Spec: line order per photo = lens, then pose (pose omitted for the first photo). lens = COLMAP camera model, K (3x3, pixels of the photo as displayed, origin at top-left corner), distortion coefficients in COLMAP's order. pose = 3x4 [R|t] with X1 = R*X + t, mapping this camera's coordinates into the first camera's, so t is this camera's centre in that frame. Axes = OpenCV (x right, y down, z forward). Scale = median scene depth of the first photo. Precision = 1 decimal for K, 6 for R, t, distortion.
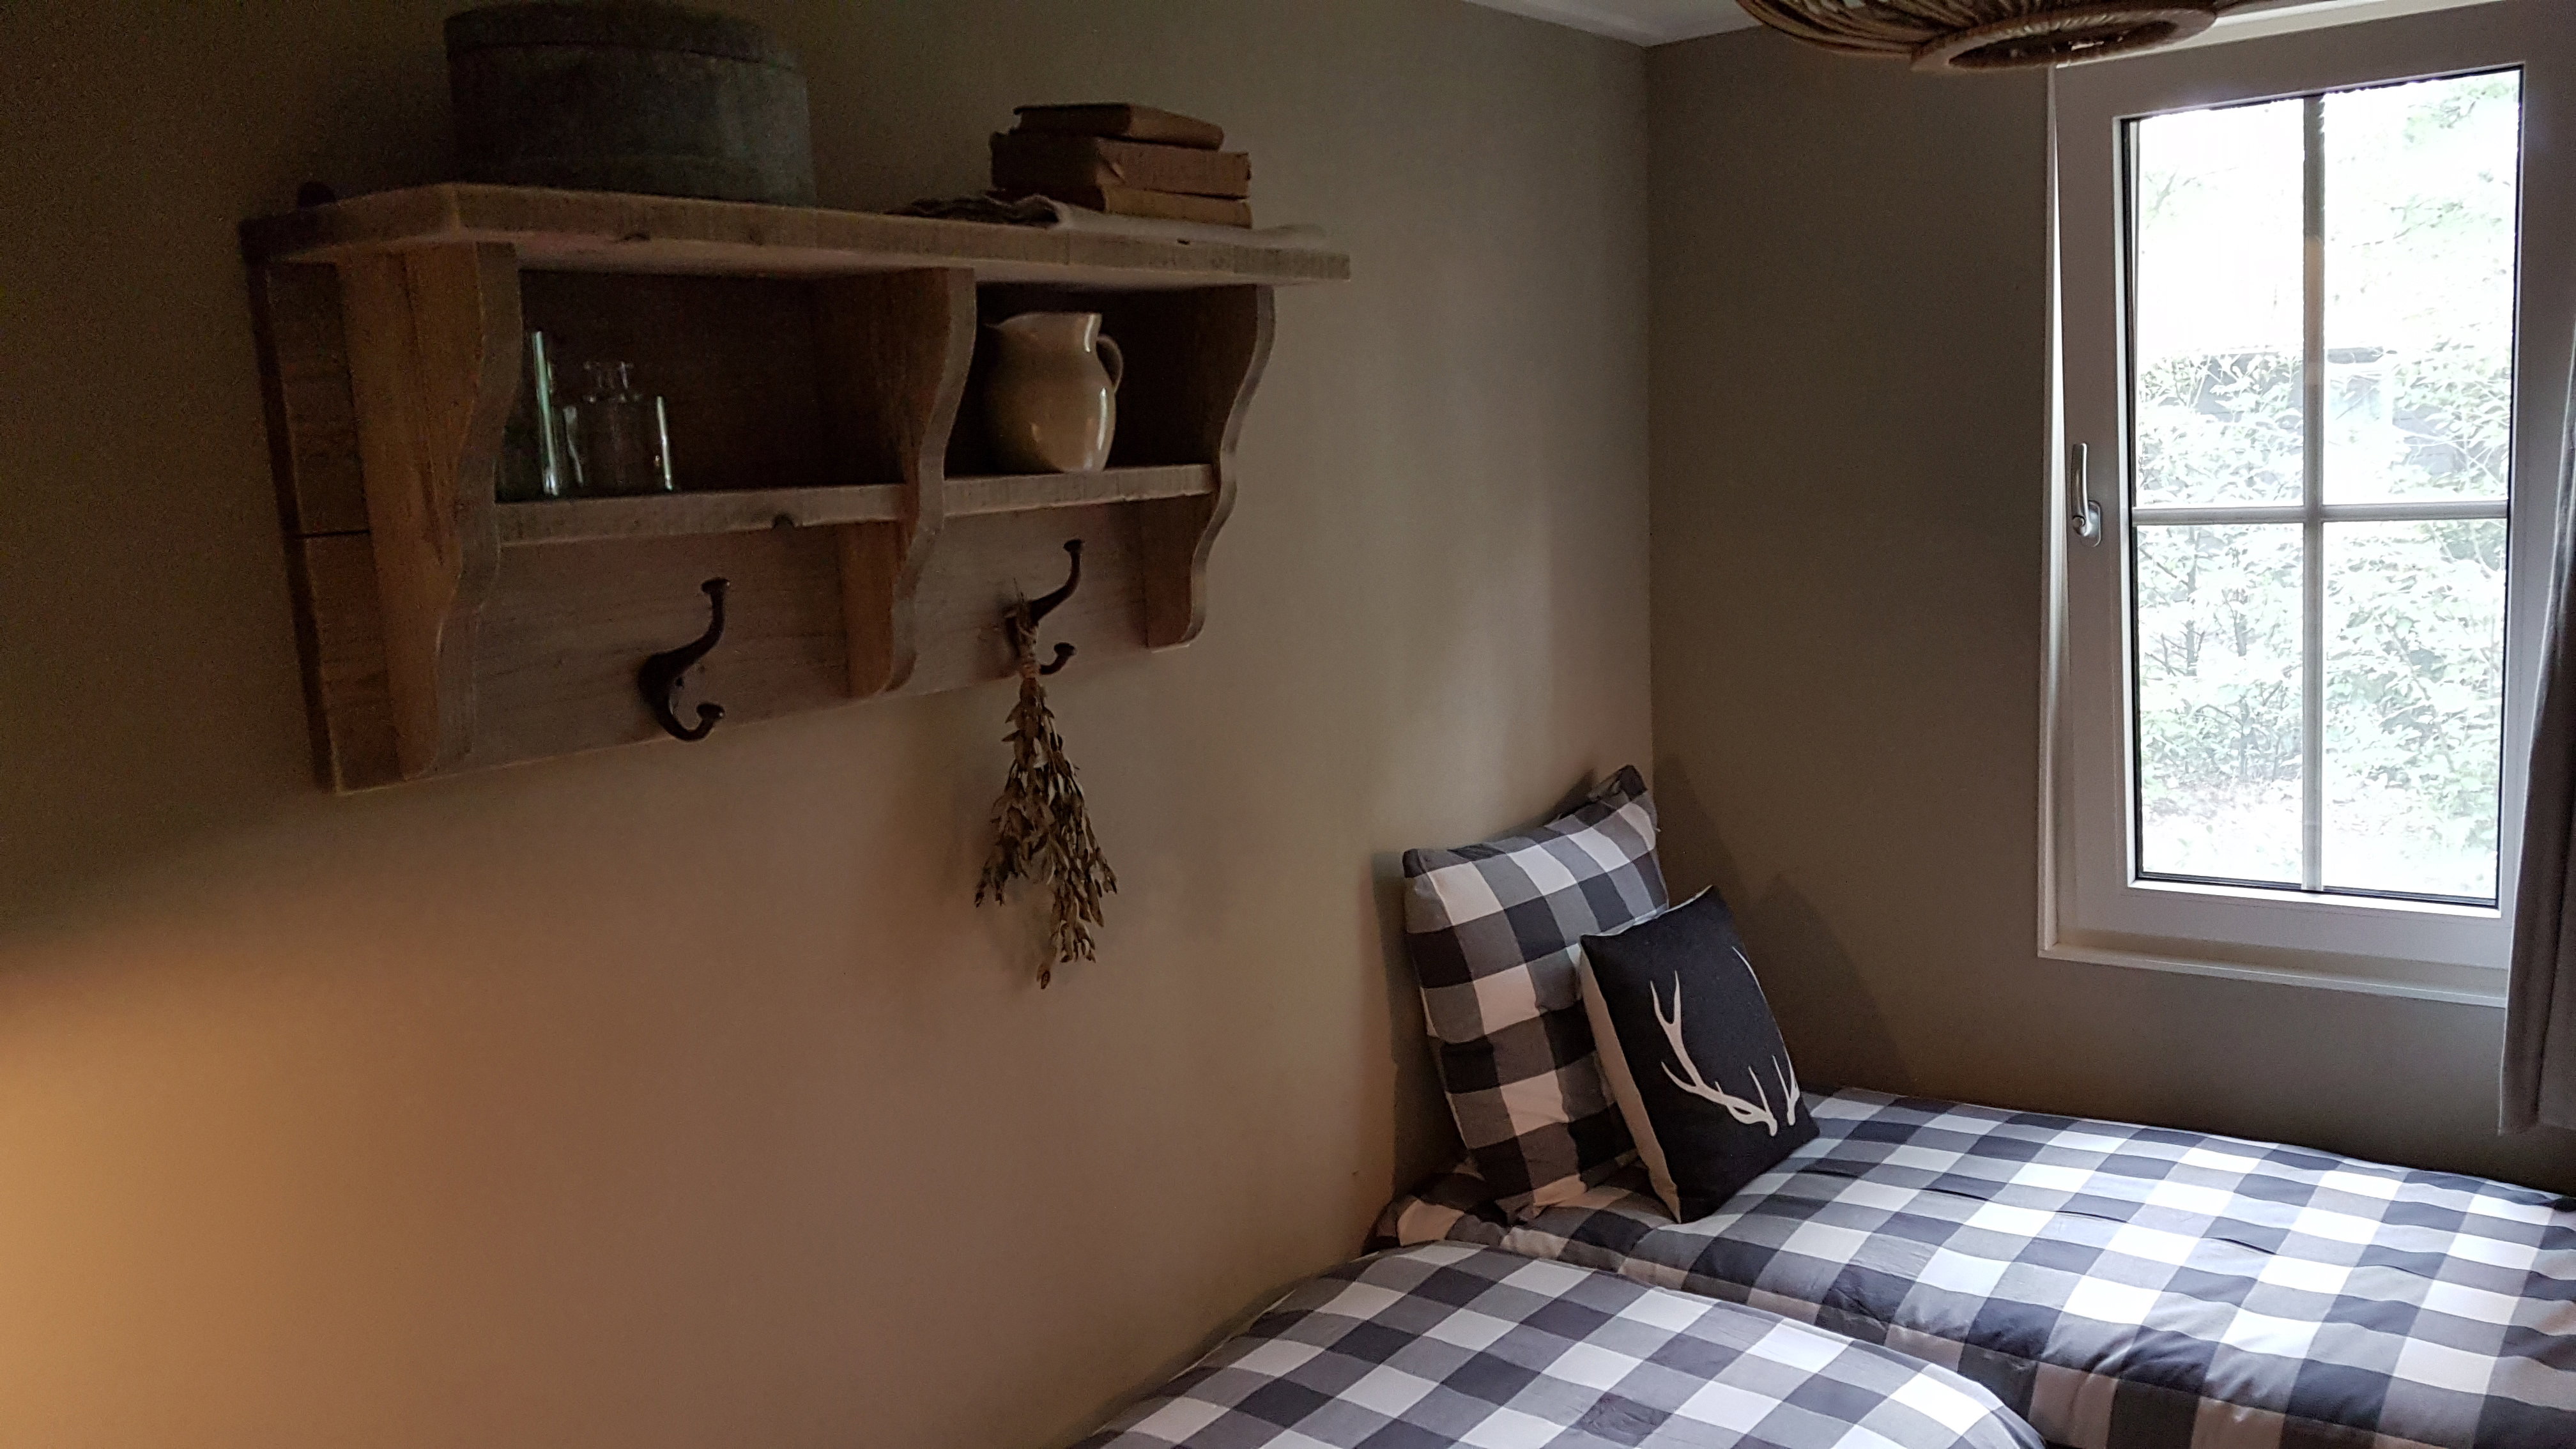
lens RADIAL K [[1983.4, 0, 1294.1], [0, 1983.4, 762.3], [0, 0, 1]] dist [0.070214, -0.186093]
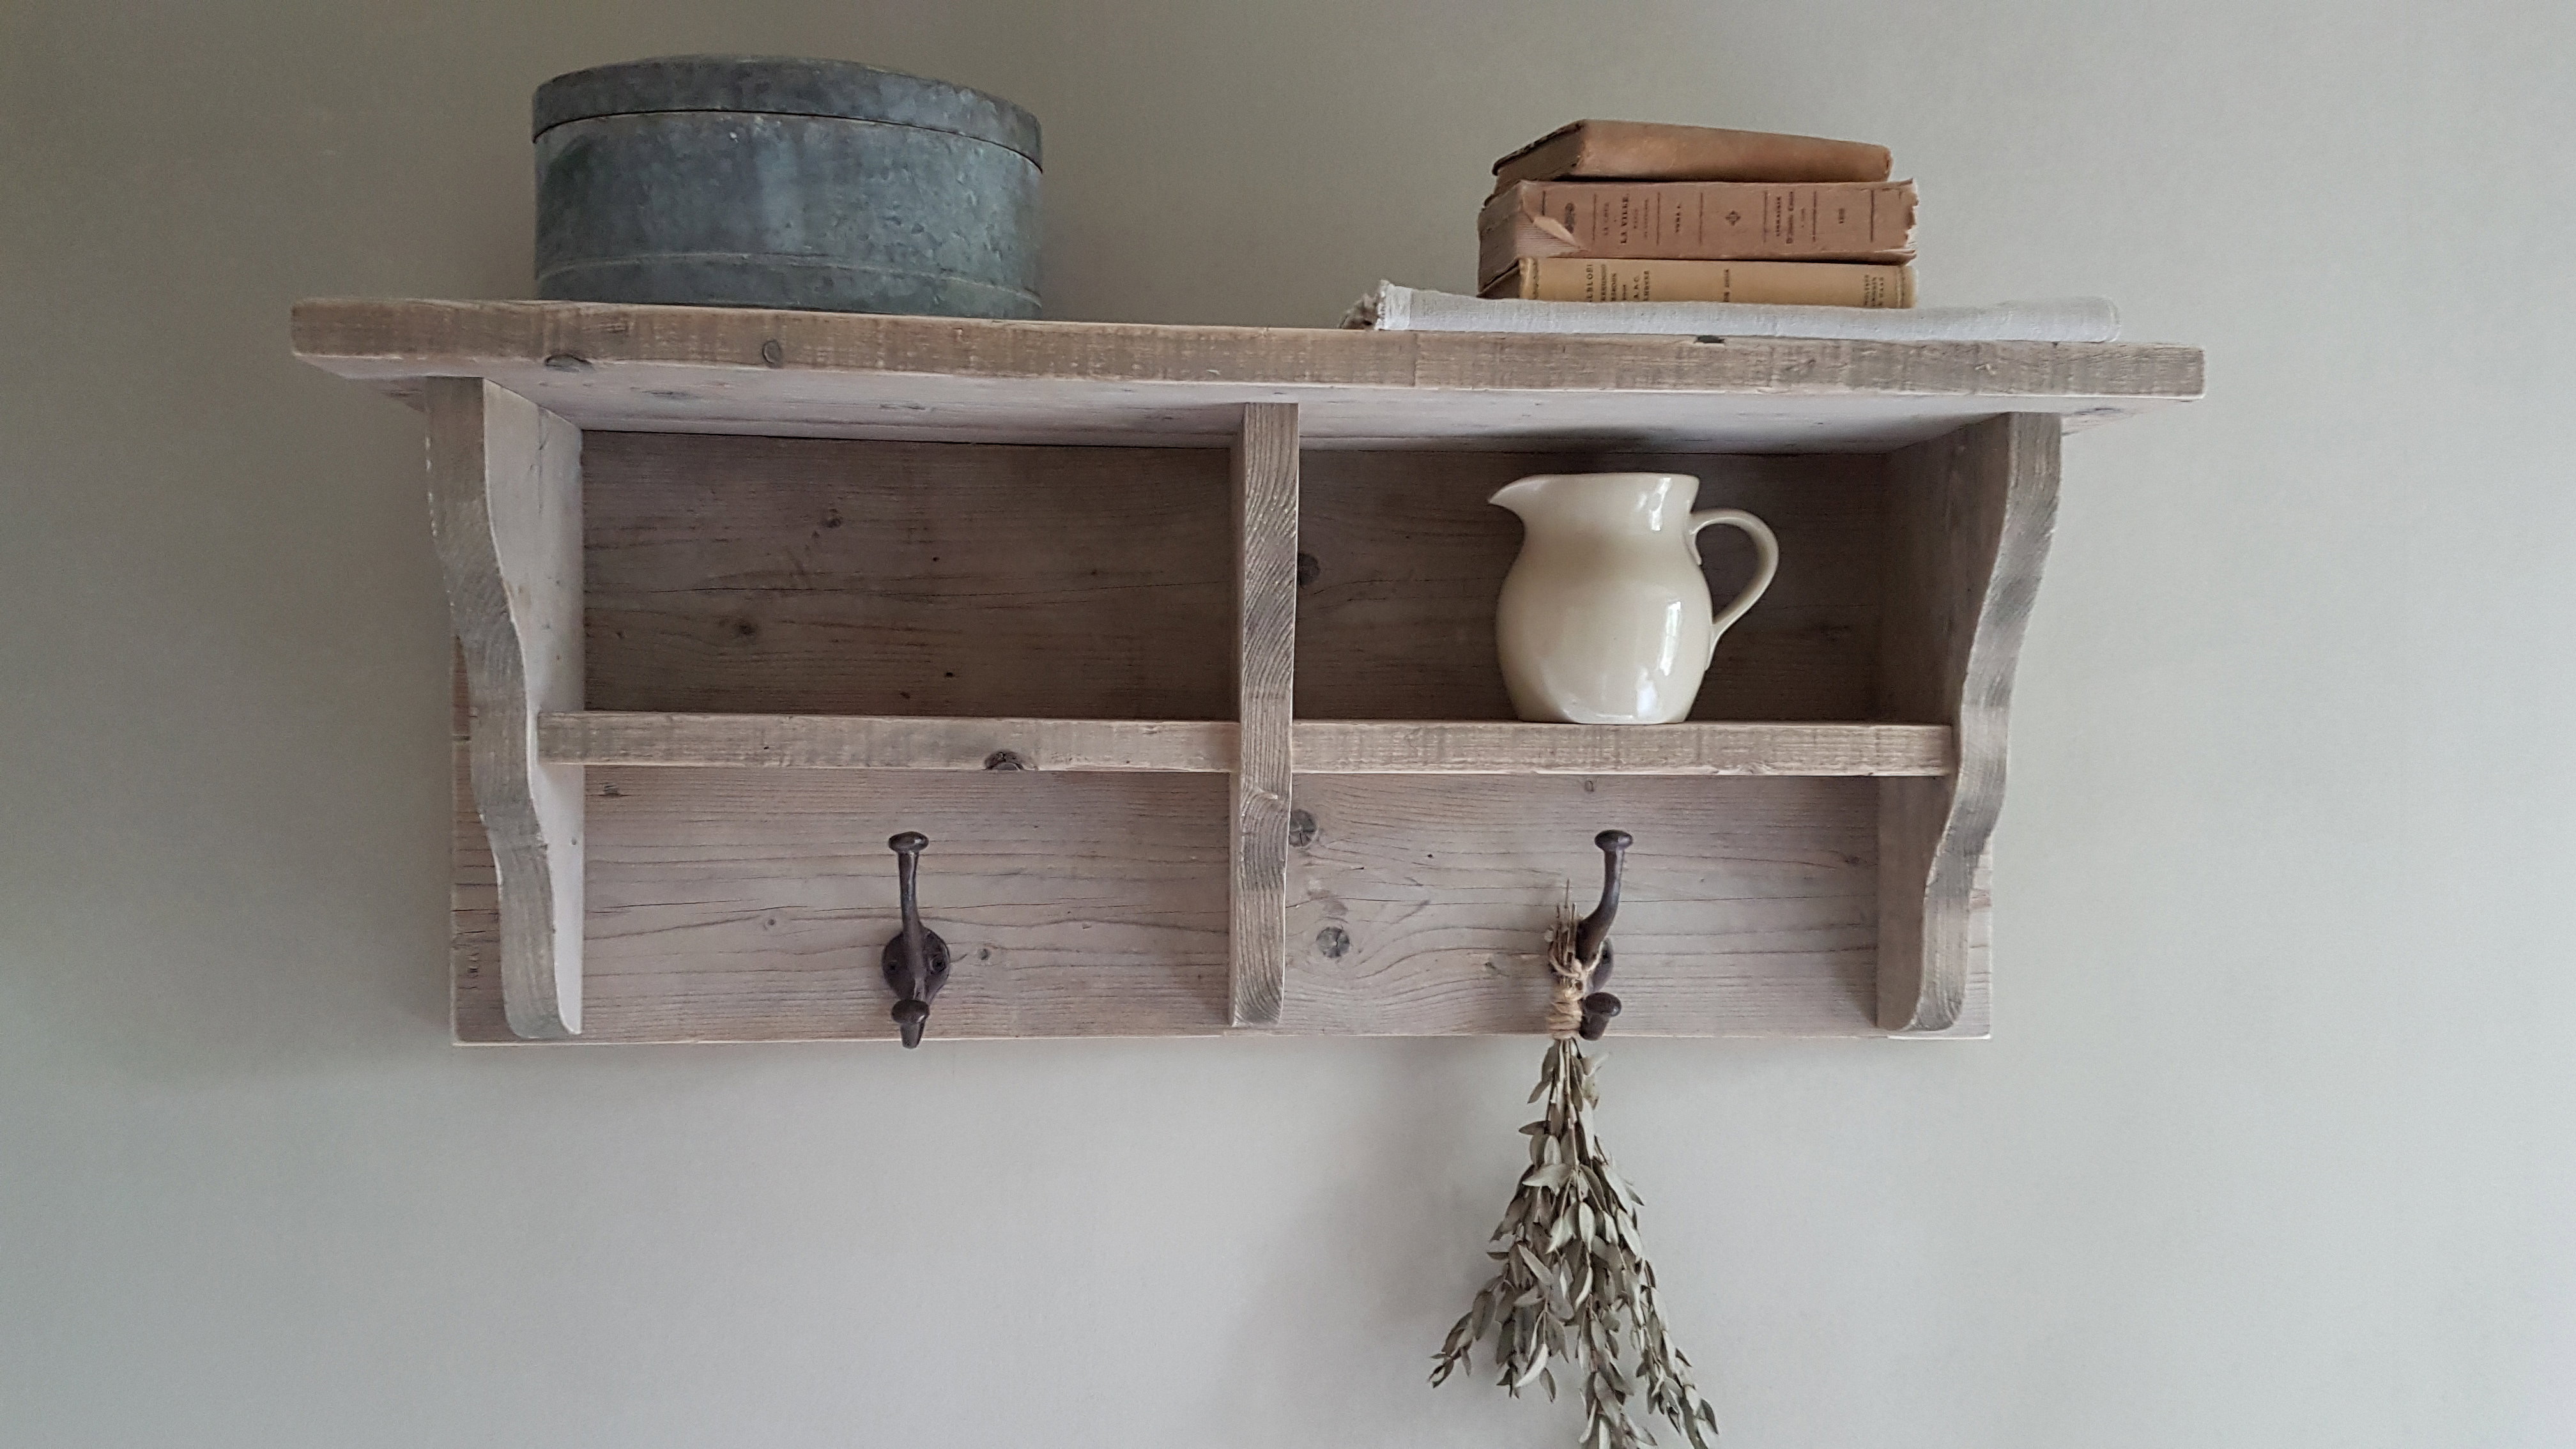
lens RADIAL K [[1956.0, 0, 1288.0], [0, 1956.0, 724.5], [0, 0, 1]] dist [0.073680, 0.000293]
pose [[0.664087, 0.046539, -0.746205, 0.298568], [-0.157559, 0.984358, -0.078828, -0.086173], [0.730865, 0.169920, 0.661032, 0.552089]]
